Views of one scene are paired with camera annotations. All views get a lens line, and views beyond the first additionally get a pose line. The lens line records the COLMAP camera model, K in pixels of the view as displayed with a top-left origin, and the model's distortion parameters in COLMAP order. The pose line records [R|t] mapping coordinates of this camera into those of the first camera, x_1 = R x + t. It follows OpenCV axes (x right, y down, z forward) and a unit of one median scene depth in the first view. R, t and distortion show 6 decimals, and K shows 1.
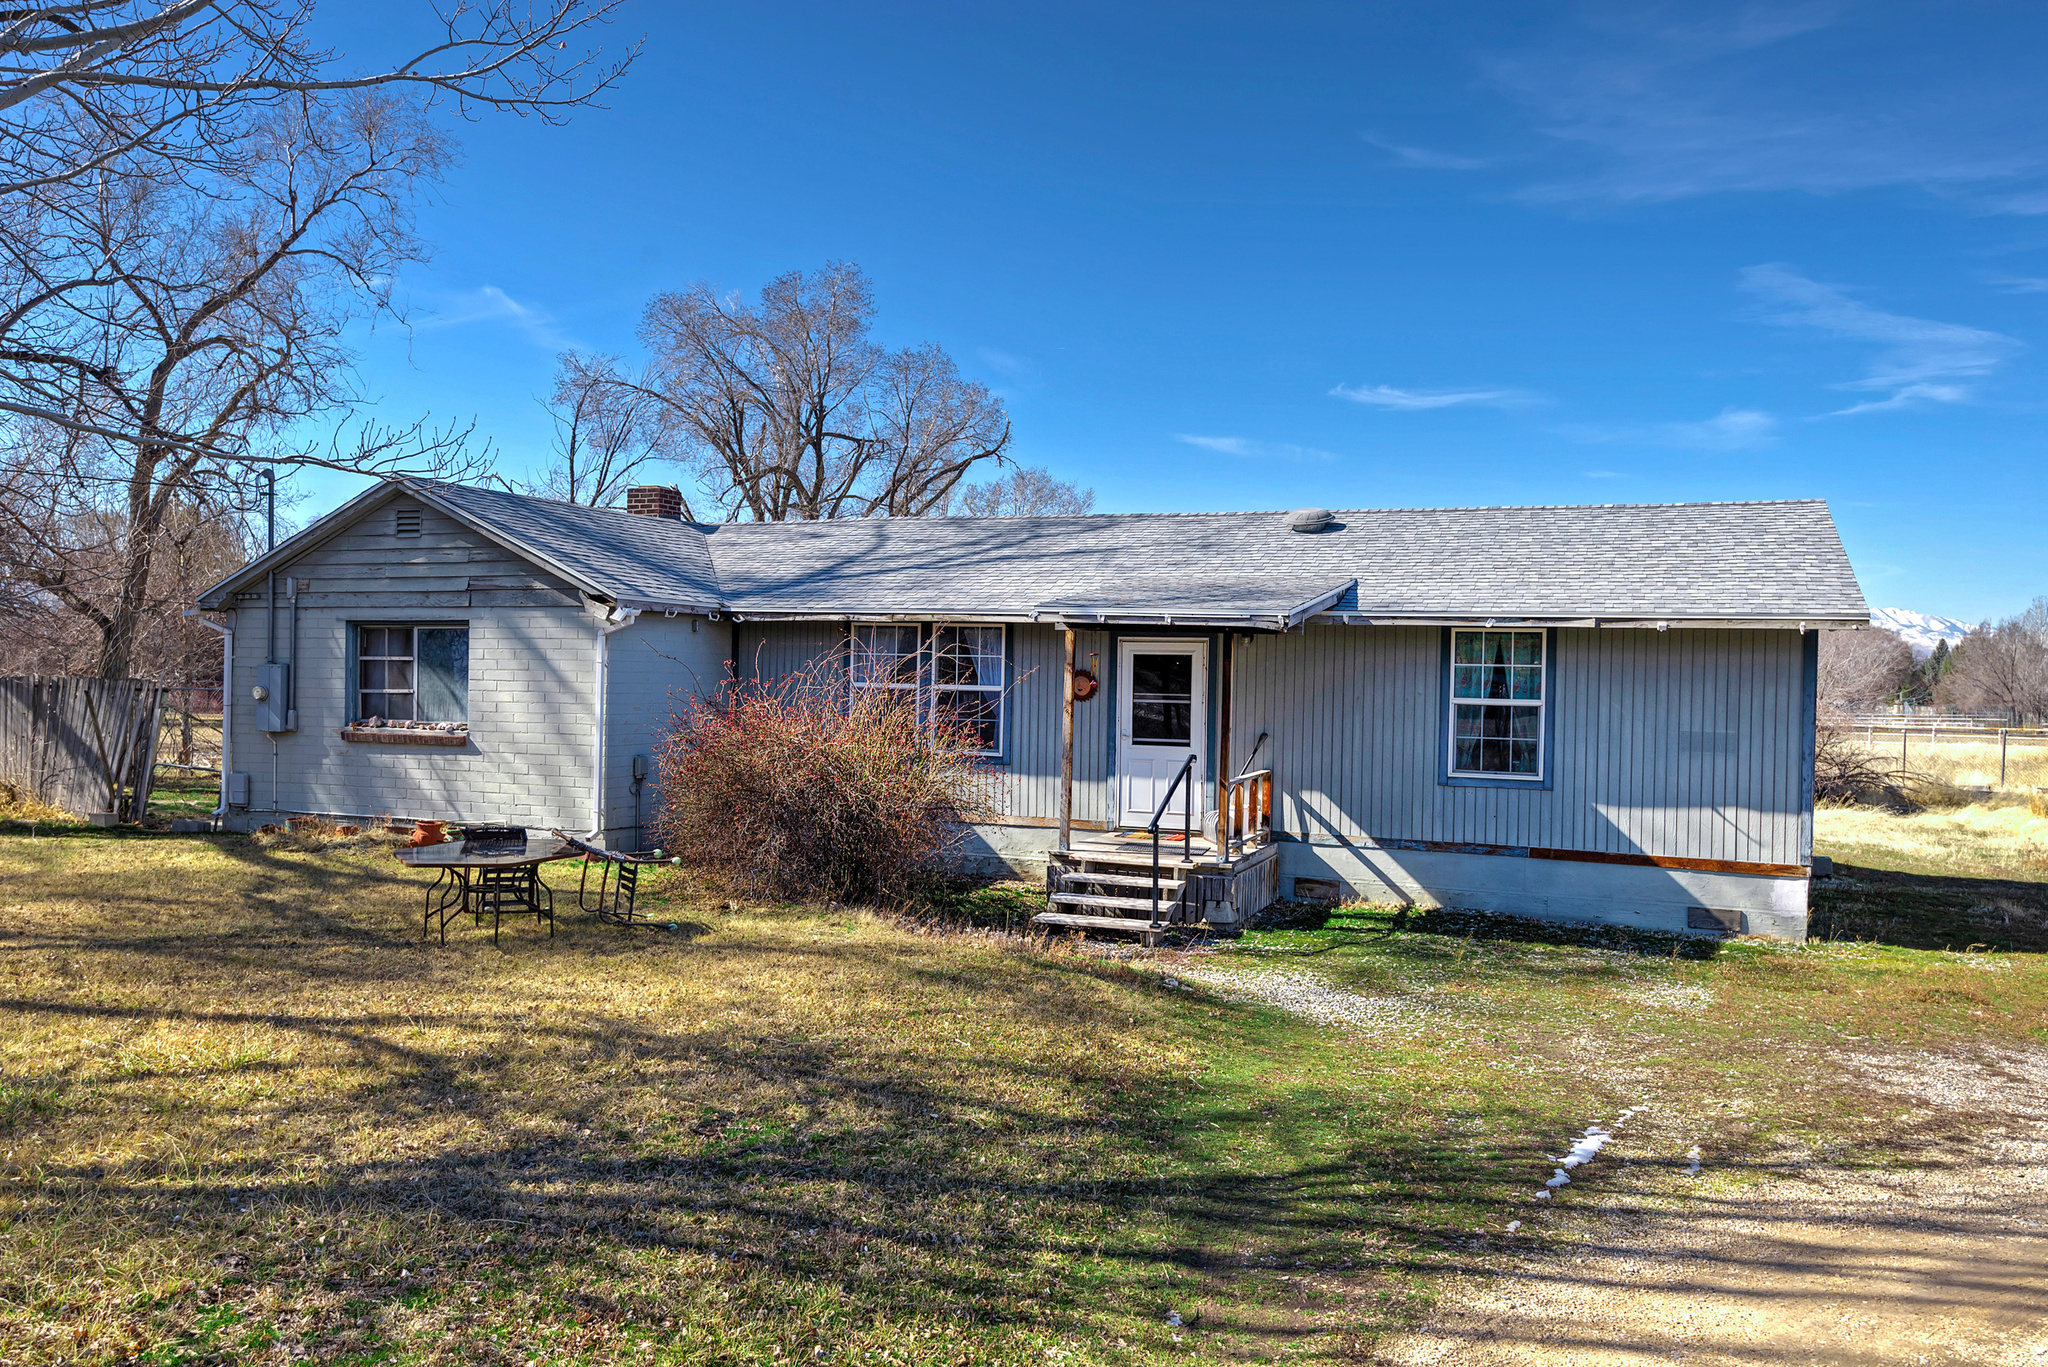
lens RADIAL K [[1591.8, 0, 1024.0], [0, 1591.8, 683.5], [0, 0, 1]] dist [0.004913, 0.000044]
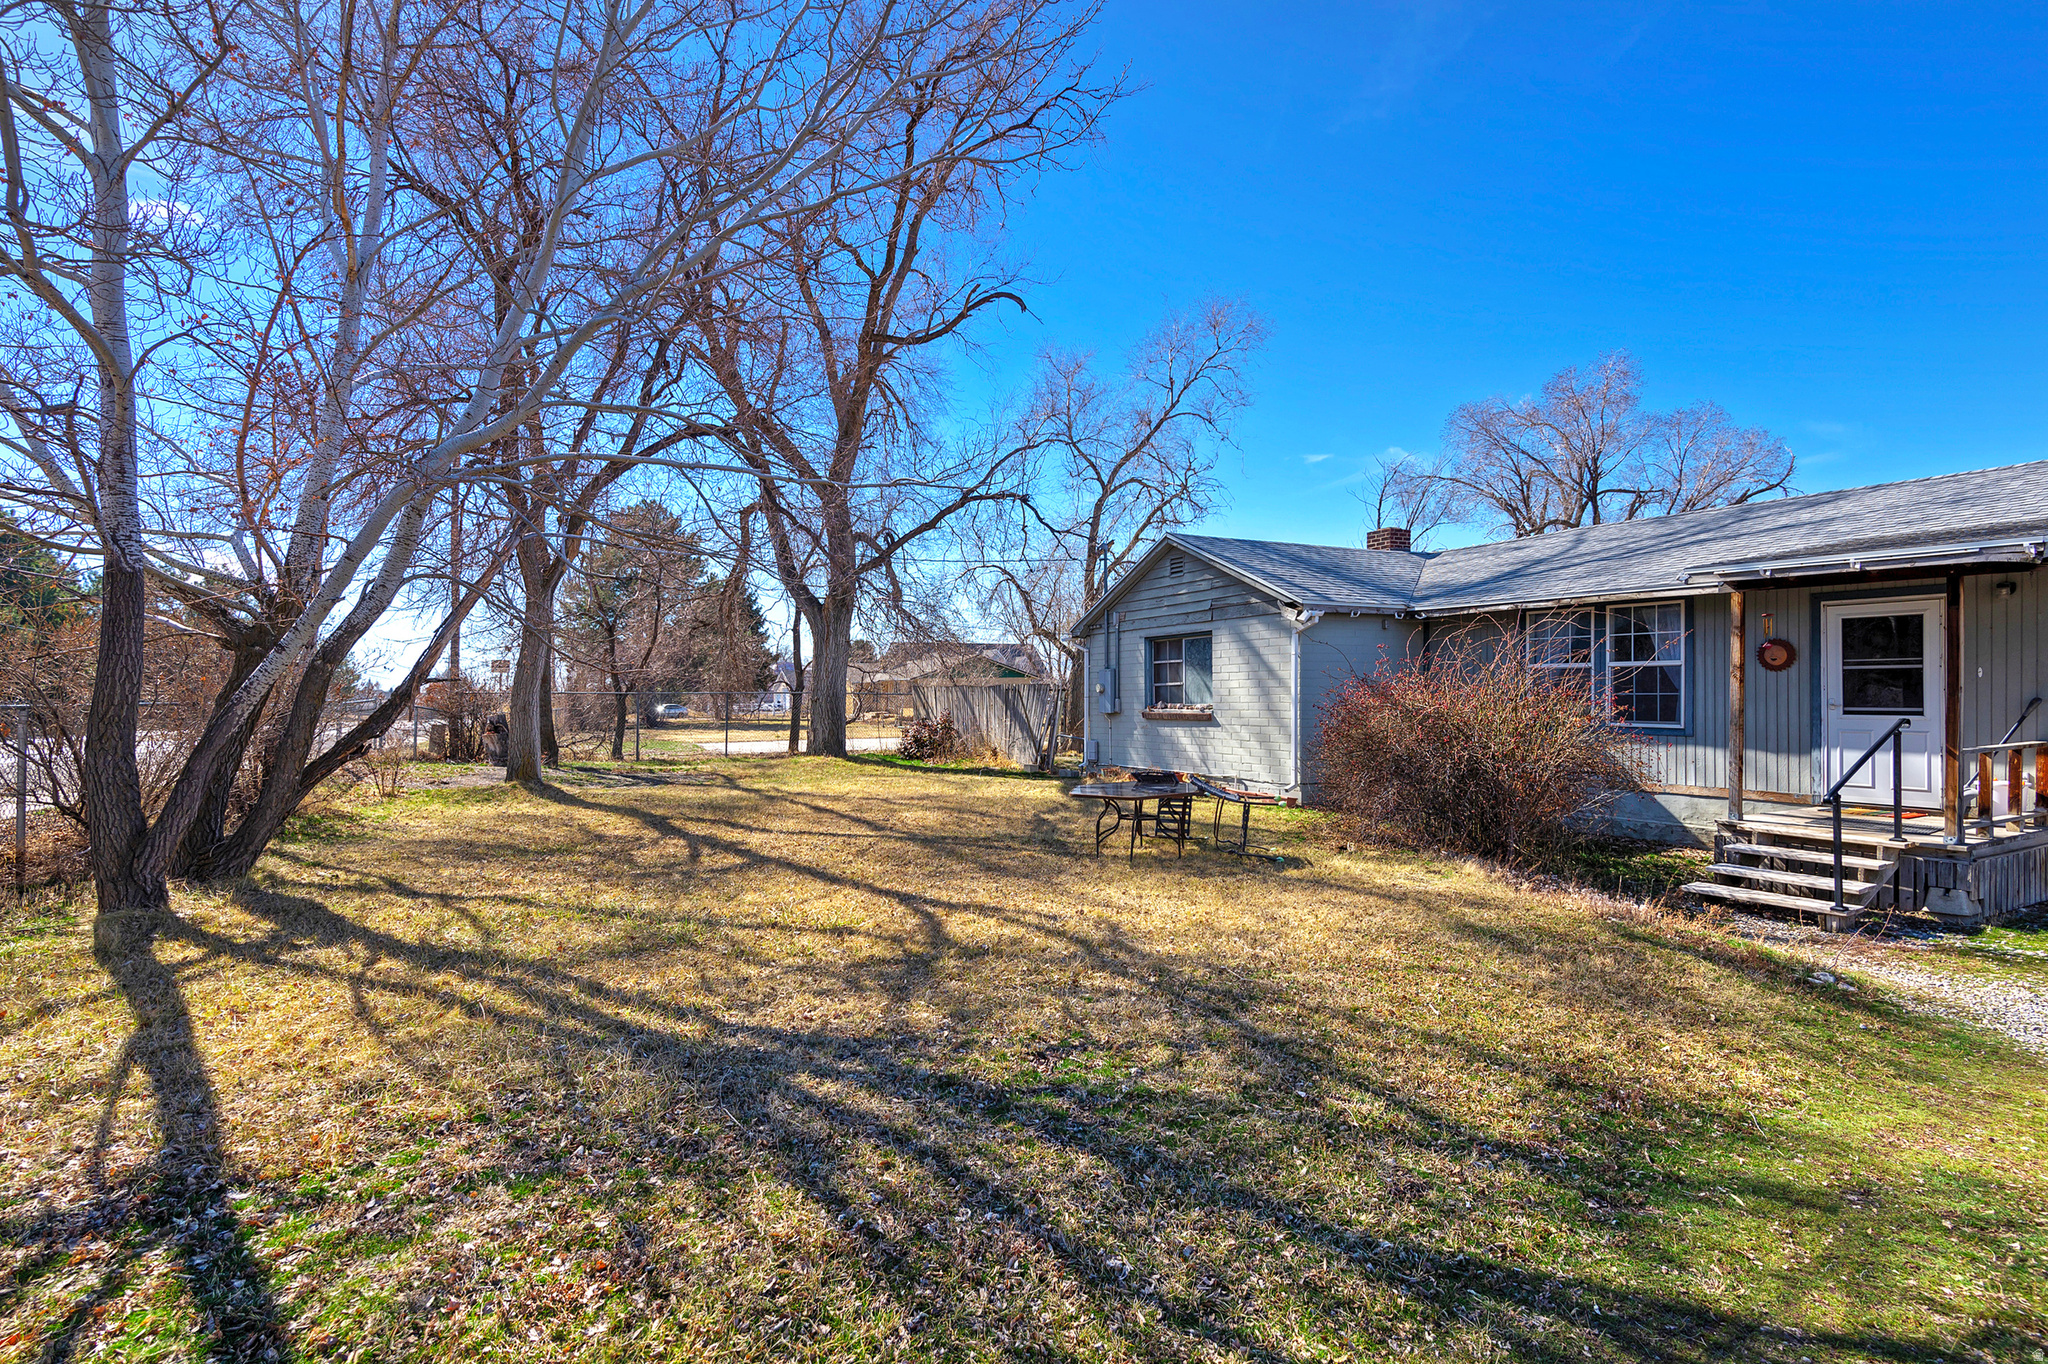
lens RADIAL K [[980.8, 0, 1019.6], [0, 980.8, 699.5], [0, 0, 1]] dist [0.023346, -0.017716]
pose [[0.751699, -0.022692, -0.659115, 0.096253], [0.016169, 0.999742, -0.015979, 0.034200], [0.659308, 0.001355, 0.751872, 0.262546]]
